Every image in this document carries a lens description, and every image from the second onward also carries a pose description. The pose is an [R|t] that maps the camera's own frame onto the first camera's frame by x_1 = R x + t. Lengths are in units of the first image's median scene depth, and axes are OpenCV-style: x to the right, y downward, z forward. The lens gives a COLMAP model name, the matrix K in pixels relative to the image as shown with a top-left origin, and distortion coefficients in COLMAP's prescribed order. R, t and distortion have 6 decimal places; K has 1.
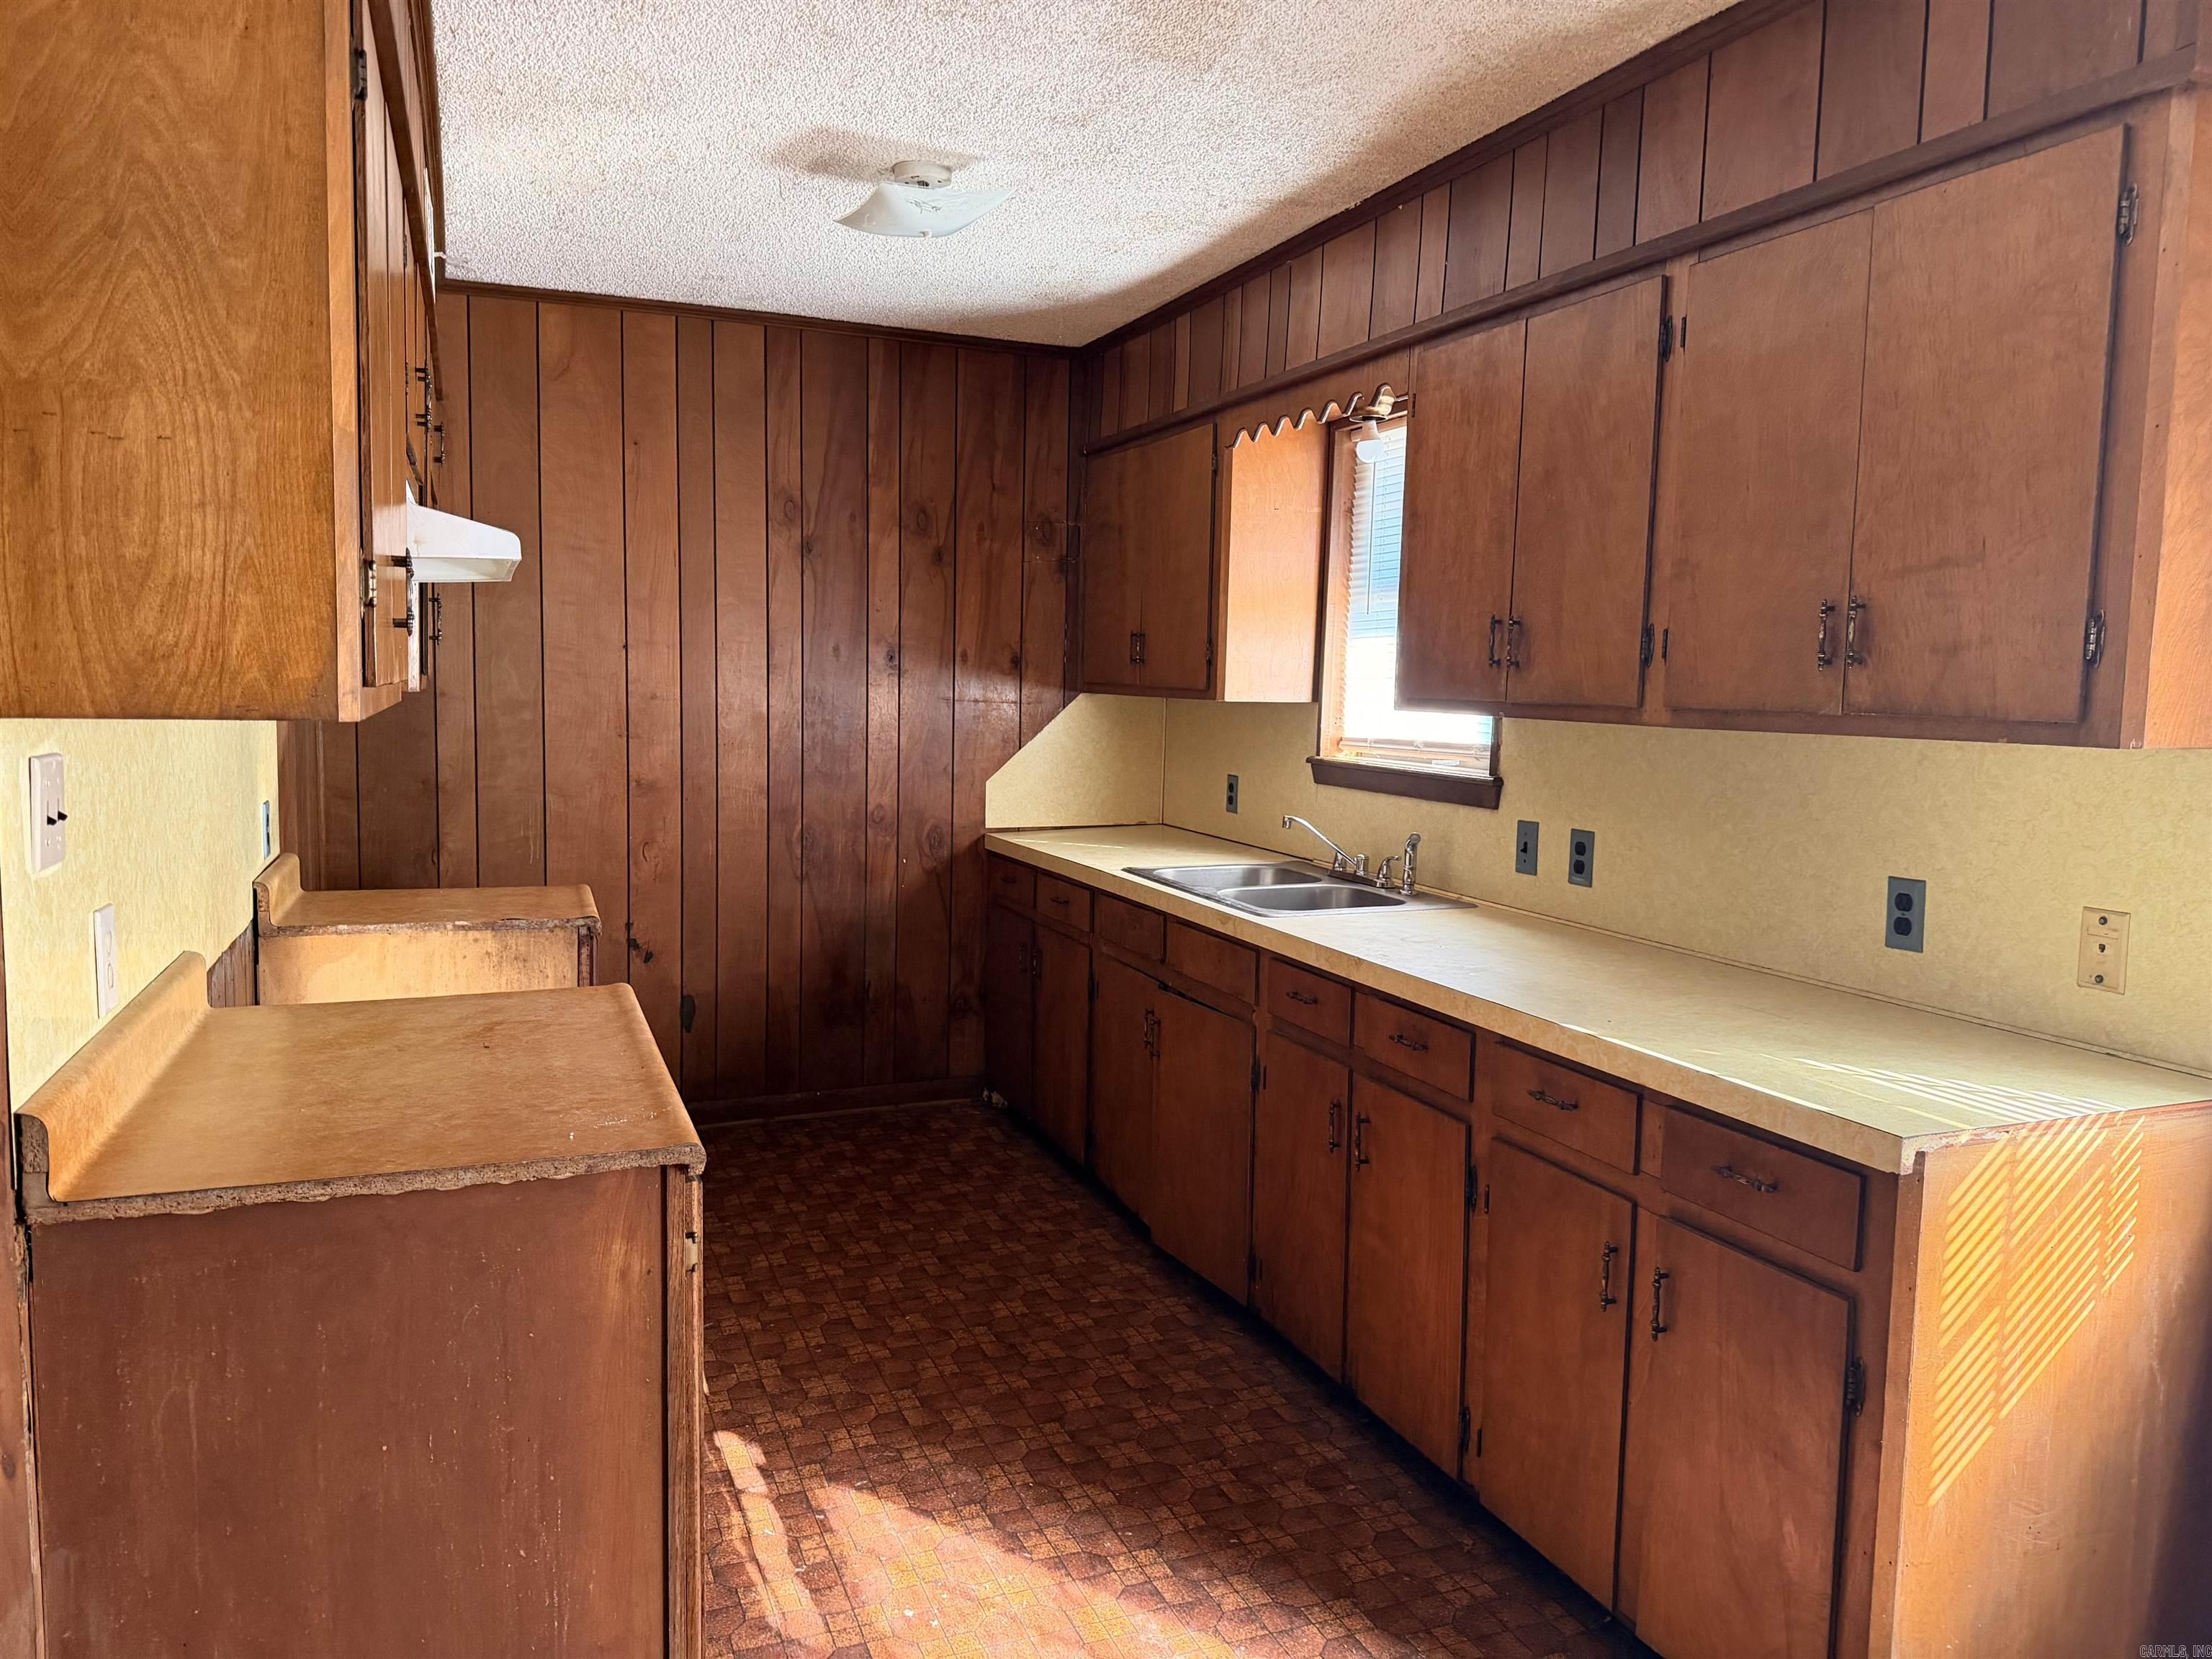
lens RADIAL K [[1568.6, 0, 1120.7], [0, 1568.6, 831.4], [0, 0, 1]] dist [0.078210, -0.088994]
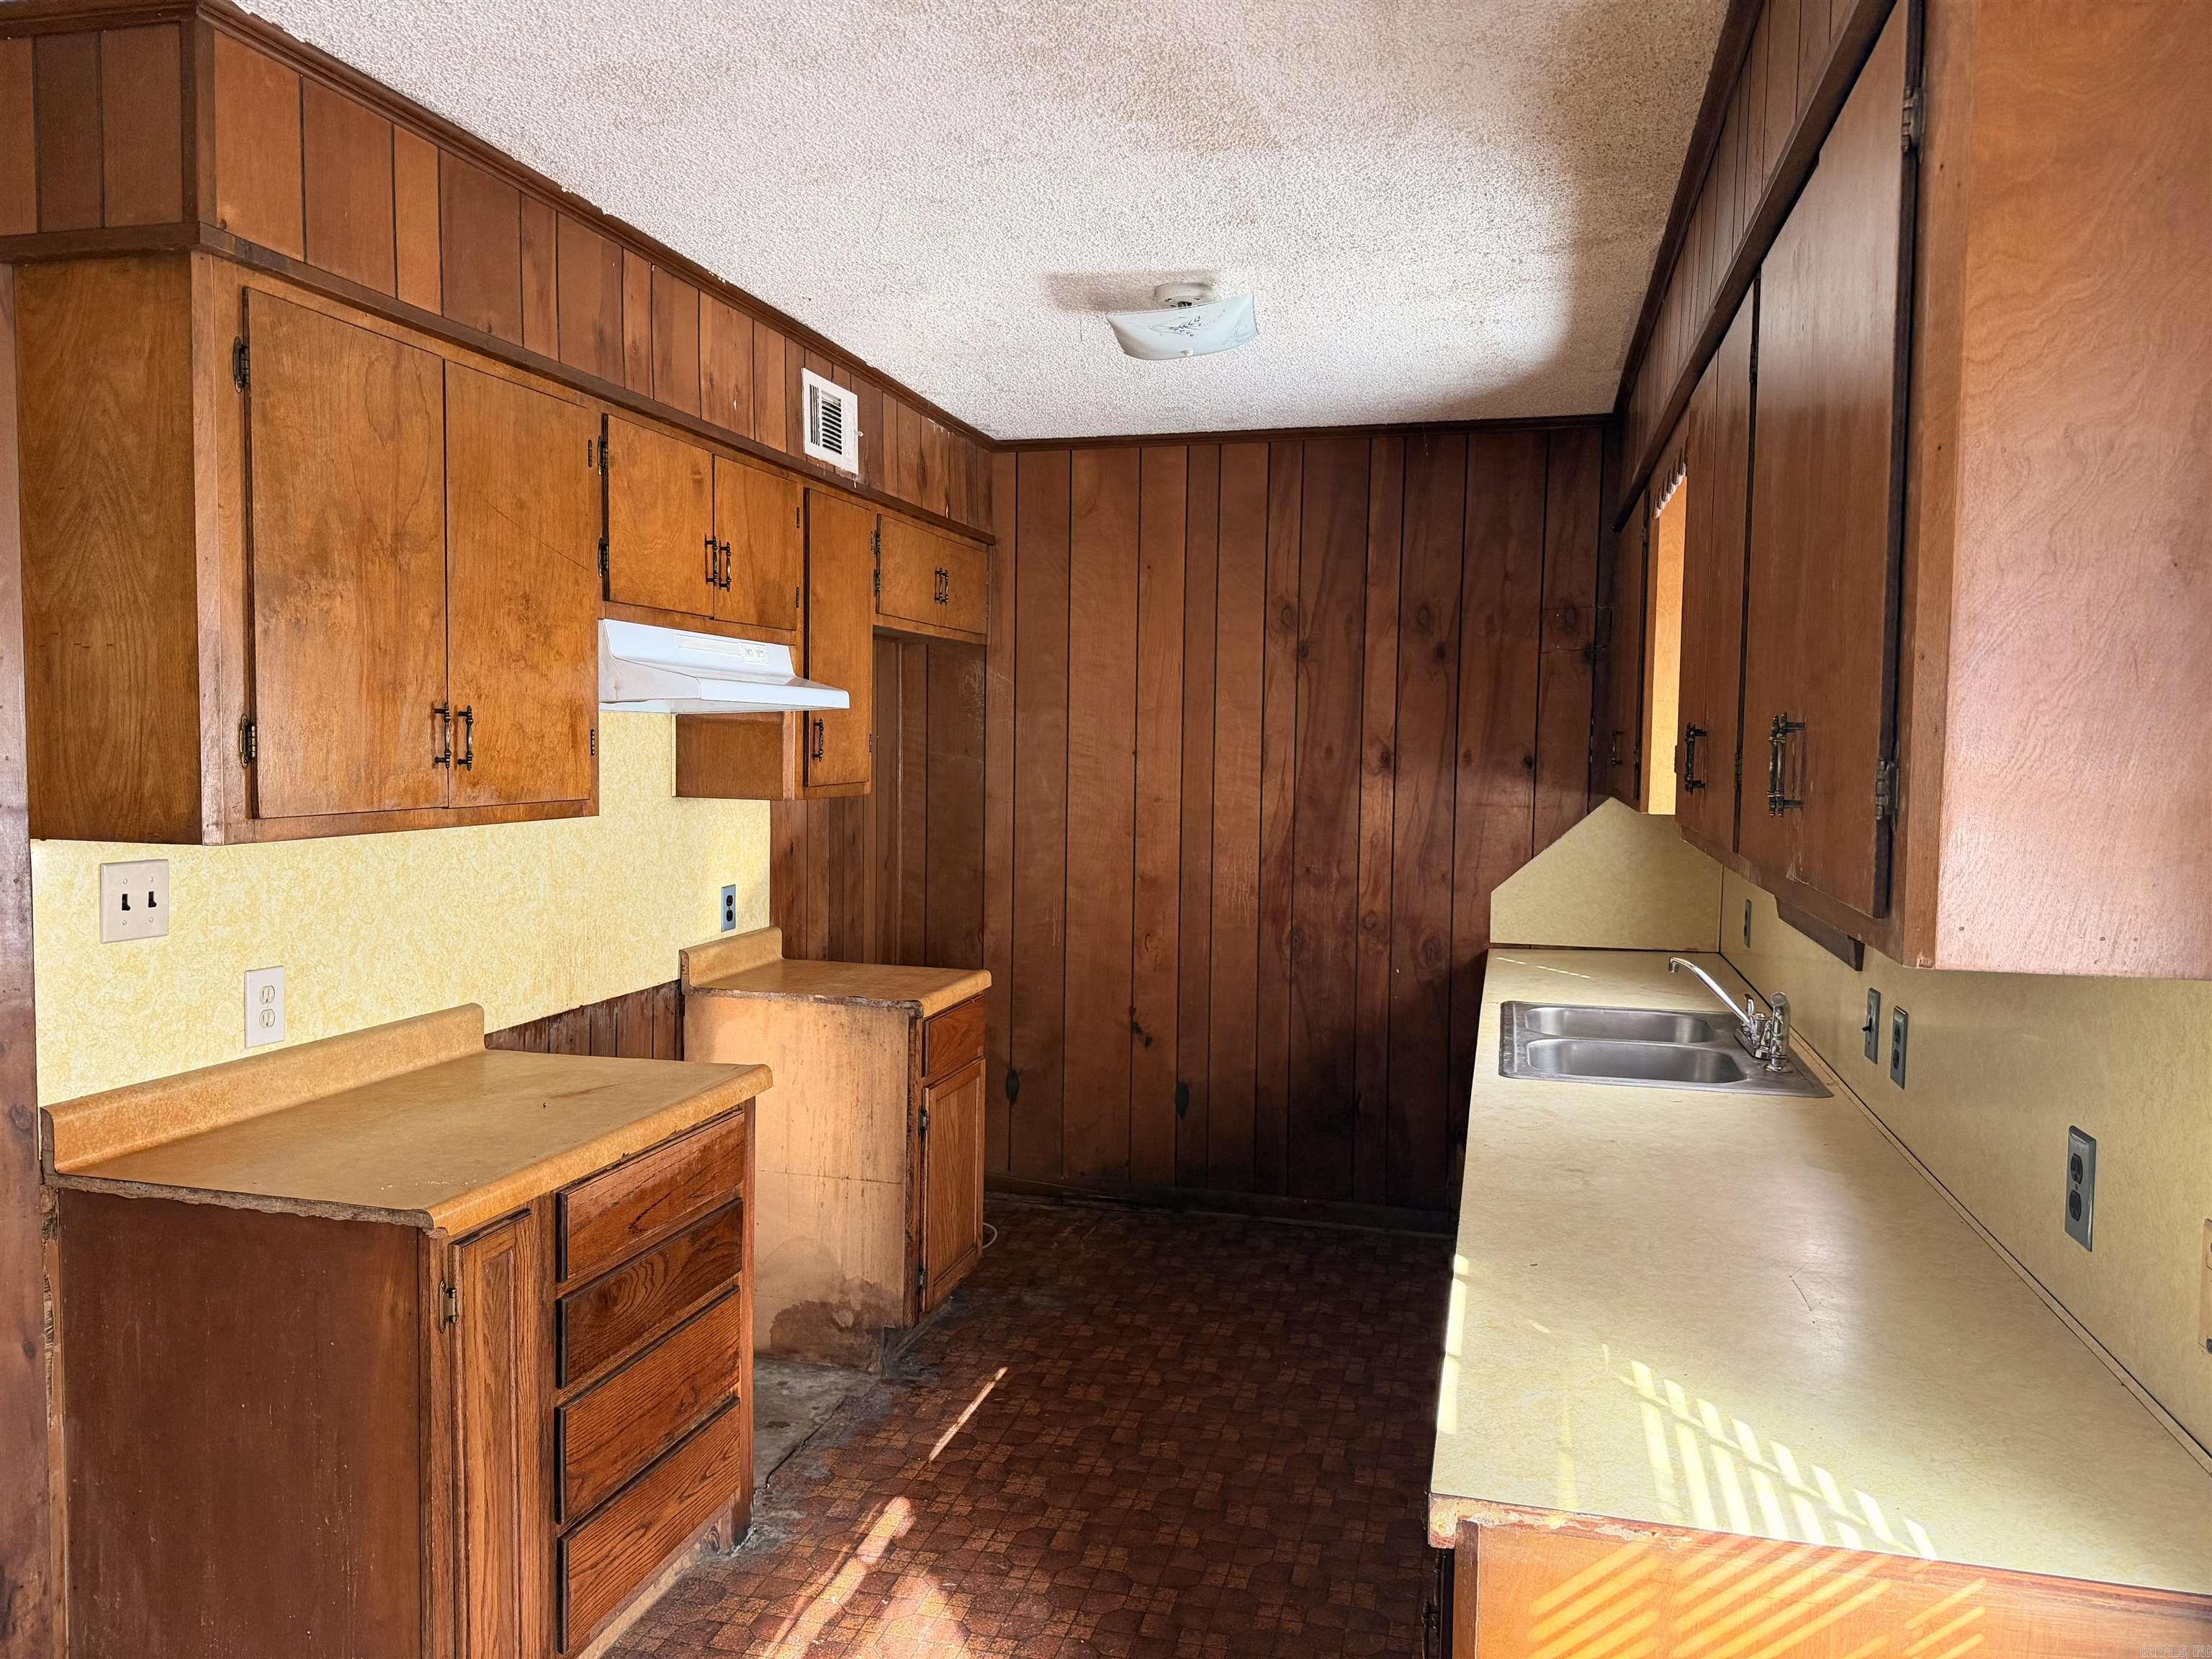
lens RADIAL K [[1568.6, 0, 1097.9], [0, 1568.6, 832.2], [0, 0, 1]] dist [0.078210, -0.088994]
pose [[0.797111, 0.026644, -0.603244, 0.426488], [-0.056497, 0.997934, -0.030577, -0.037946], [0.601184, 0.058454, 0.796970, 0.178379]]
